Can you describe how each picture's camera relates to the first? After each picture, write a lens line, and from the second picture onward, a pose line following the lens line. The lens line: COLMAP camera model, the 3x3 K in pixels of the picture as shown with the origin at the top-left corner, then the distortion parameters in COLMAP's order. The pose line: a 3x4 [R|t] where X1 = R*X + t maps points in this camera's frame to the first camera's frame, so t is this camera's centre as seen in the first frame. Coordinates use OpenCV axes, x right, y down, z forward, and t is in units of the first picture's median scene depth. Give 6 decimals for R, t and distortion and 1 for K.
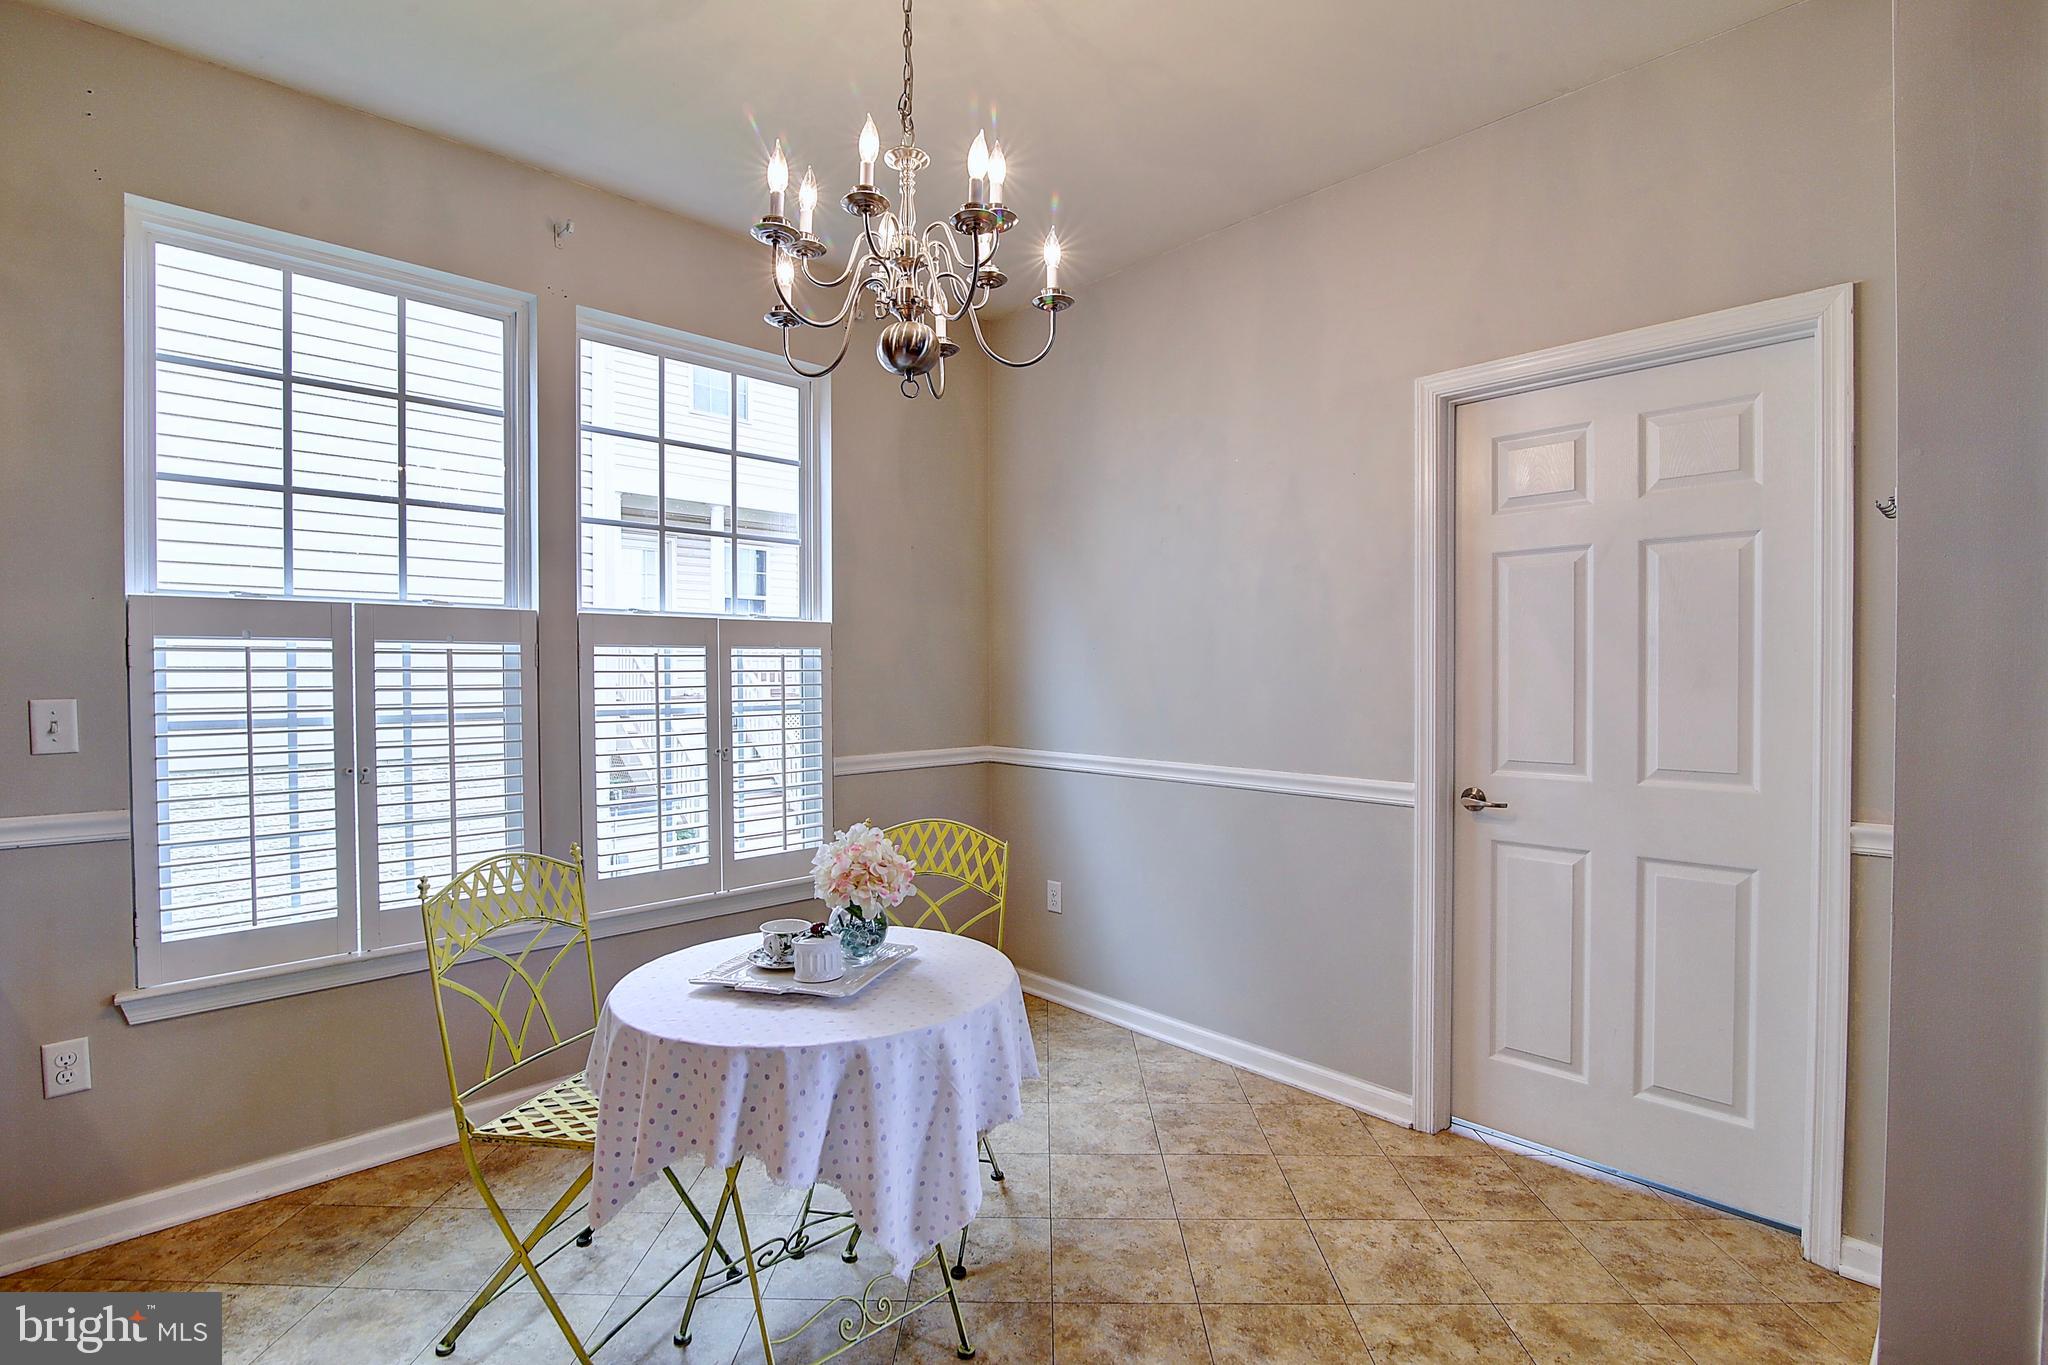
lens RADIAL K [[939.2, 0, 1039.4], [0, 939.2, 696.0], [0, 0, 1]] dist [-0.017942, 0.001332]
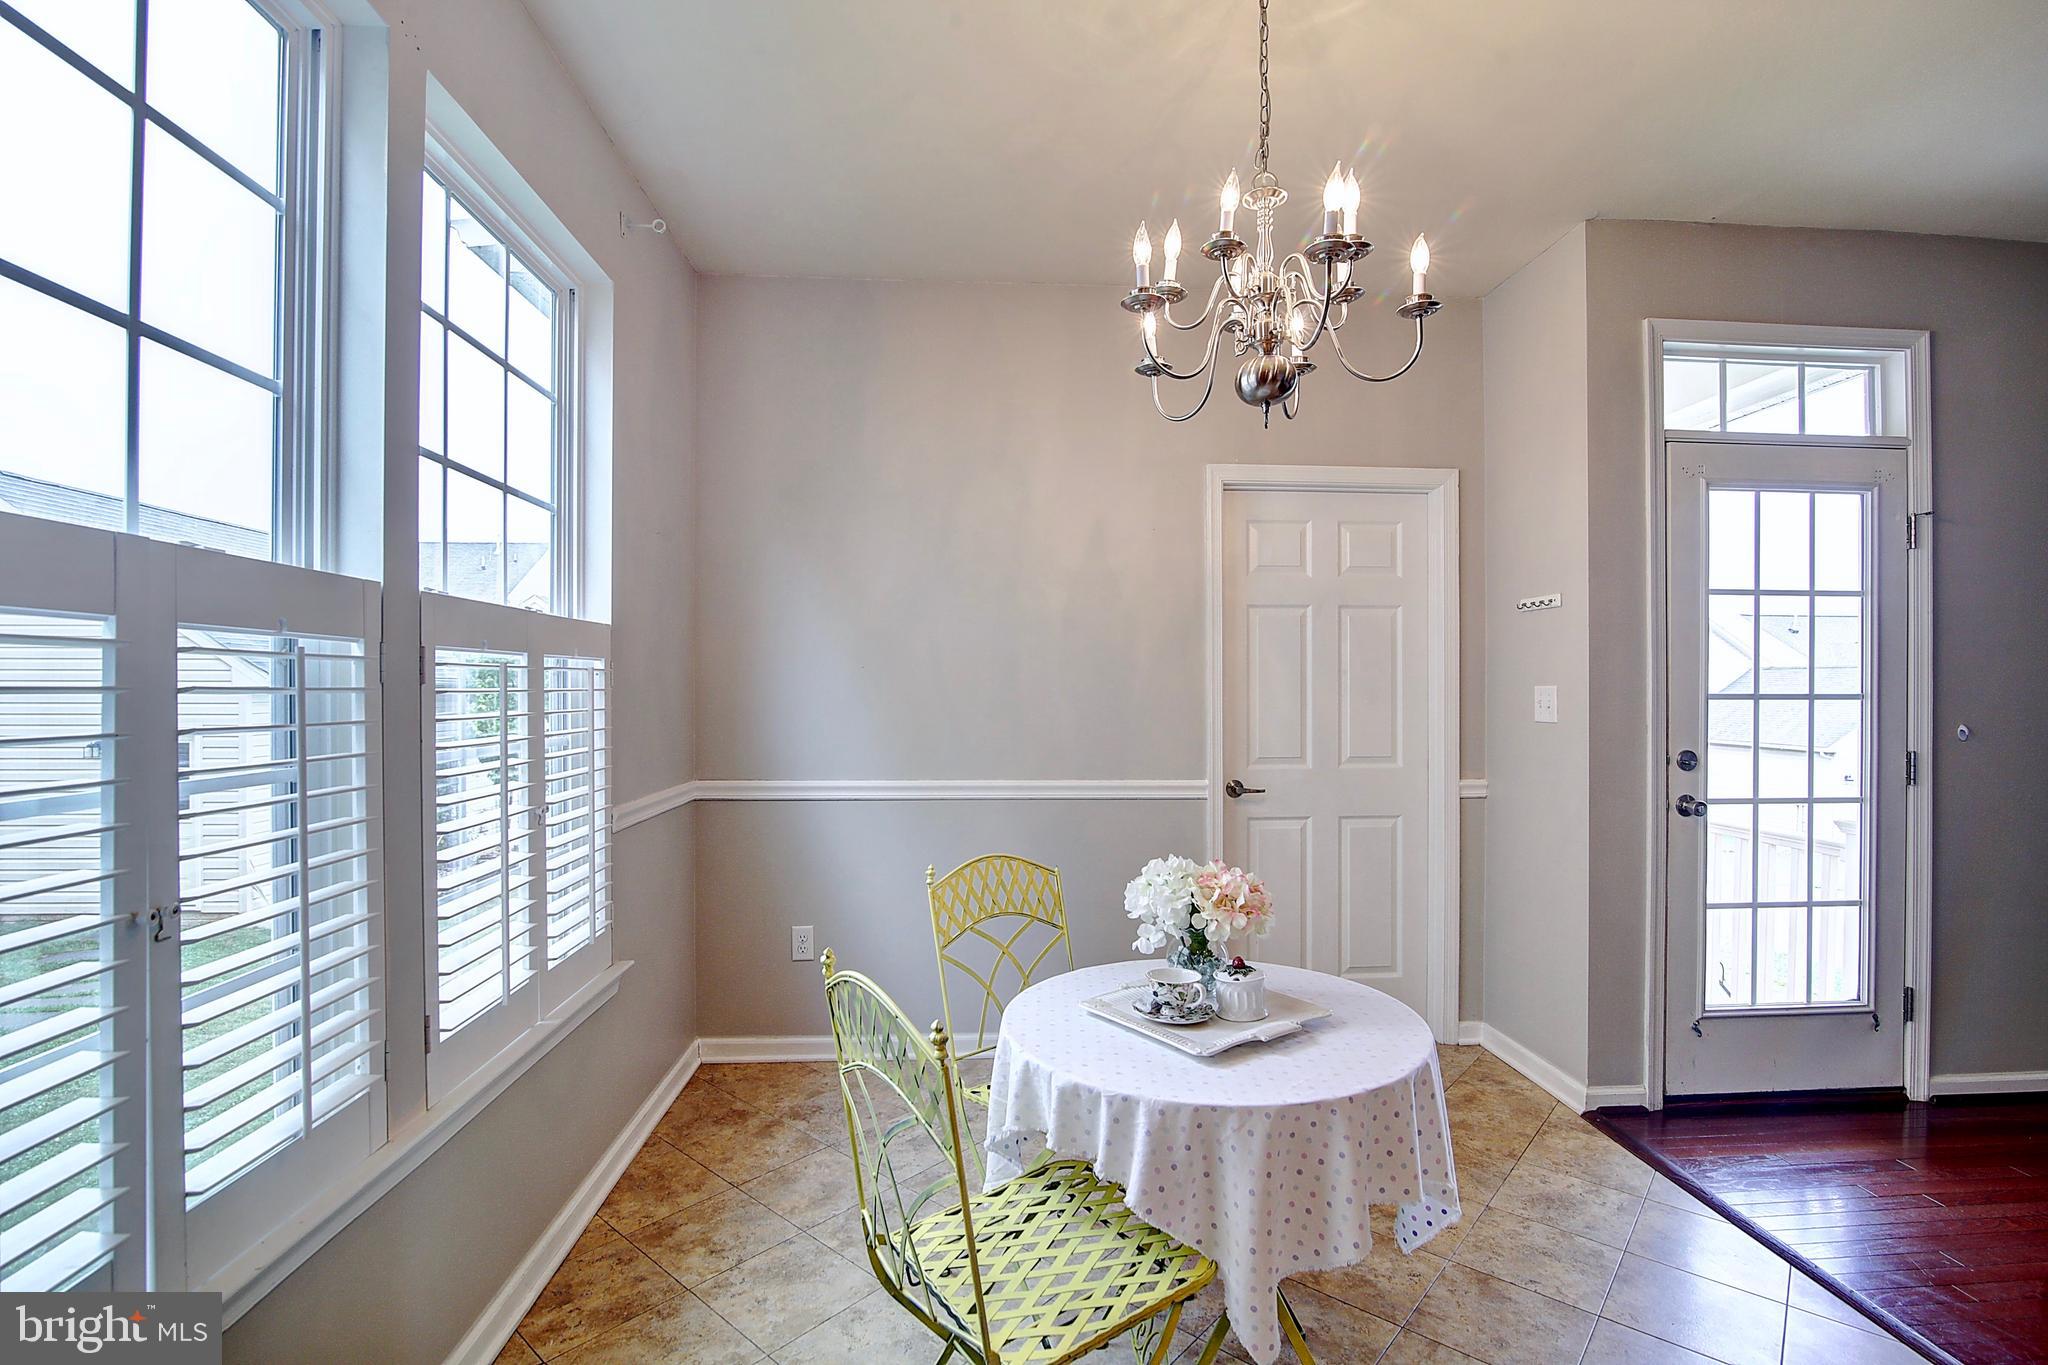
lens RADIAL K [[939.2, 0, 1021.2], [0, 939.2, 691.1], [0, 0, 1]] dist [-0.017942, 0.001332]
pose [[0.647374, 0.000894, 0.762172, -0.791305], [0.016549, 0.999747, -0.015229, -0.013173], [-0.761993, 0.022472, 0.647196, 0.390510]]
